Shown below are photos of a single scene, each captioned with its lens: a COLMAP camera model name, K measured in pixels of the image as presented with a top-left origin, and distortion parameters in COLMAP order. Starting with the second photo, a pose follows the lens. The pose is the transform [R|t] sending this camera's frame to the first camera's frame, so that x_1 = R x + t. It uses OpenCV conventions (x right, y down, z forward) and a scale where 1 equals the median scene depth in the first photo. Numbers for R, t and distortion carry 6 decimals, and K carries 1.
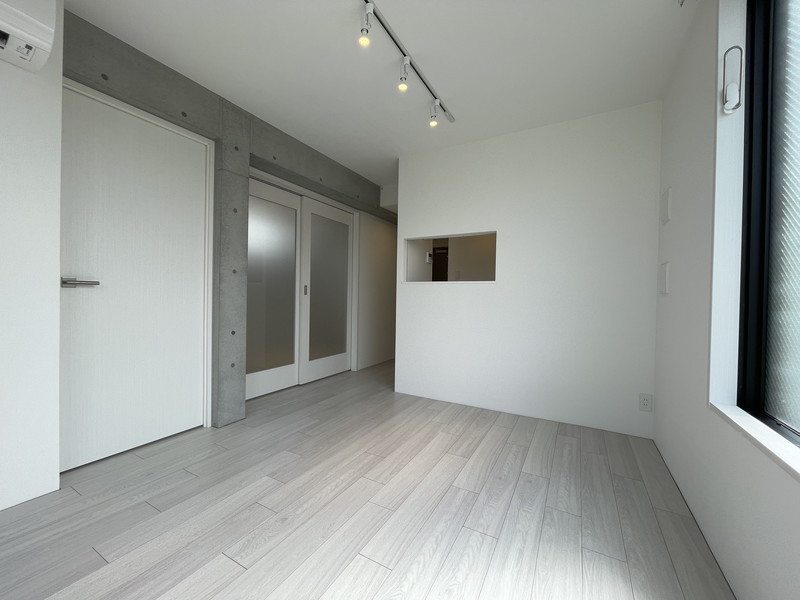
lens RADIAL K [[324.1, 0, 397.9], [0, 324.1, 298.9], [0, 0, 1]] dist [-0.008432, 0.000848]
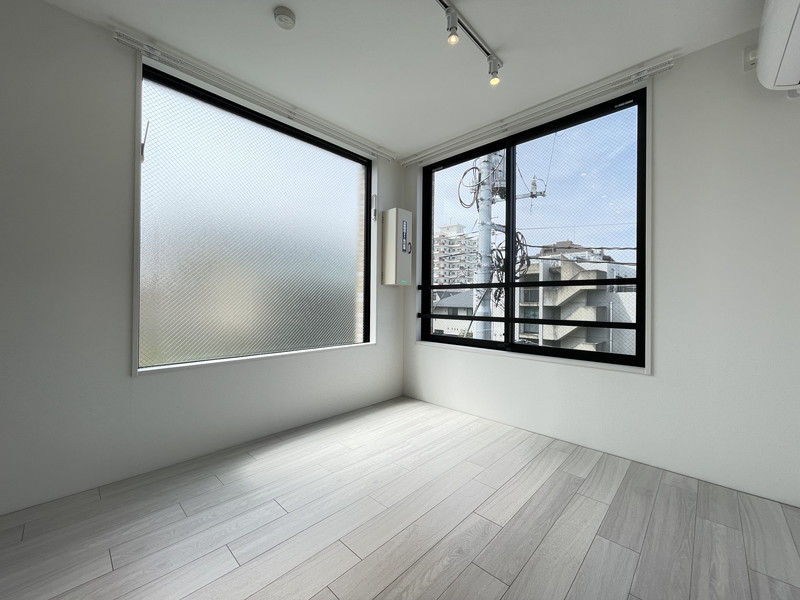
lens RADIAL K [[324.1, 0, 399.5], [0, 324.1, 298.9], [0, 0, 1]] dist [-0.008432, 0.000848]
pose [[-0.967259, -0.025226, 0.252535, -0.235295], [-0.023977, 0.999680, 0.008022, -0.011201], [-0.252657, 0.001705, -0.967554, 1.129397]]
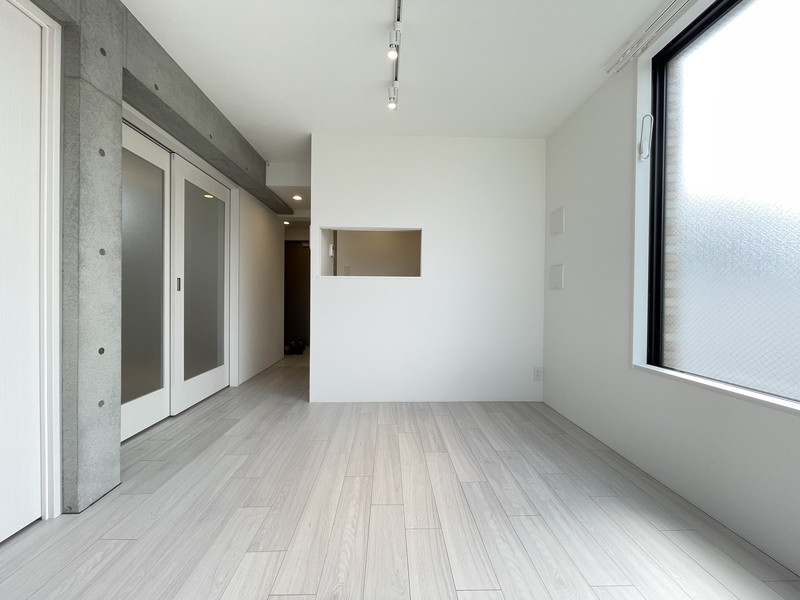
lens RADIAL K [[324.1, 0, 402.4], [0, 324.1, 299.7], [0, 0, 1]] dist [-0.008432, 0.000848]
pose [[0.852552, -0.014887, 0.522430, -0.348805], [0.010169, 0.999878, 0.011897, 0.005556], [-0.522543, -0.004830, 0.852599, 0.182076]]
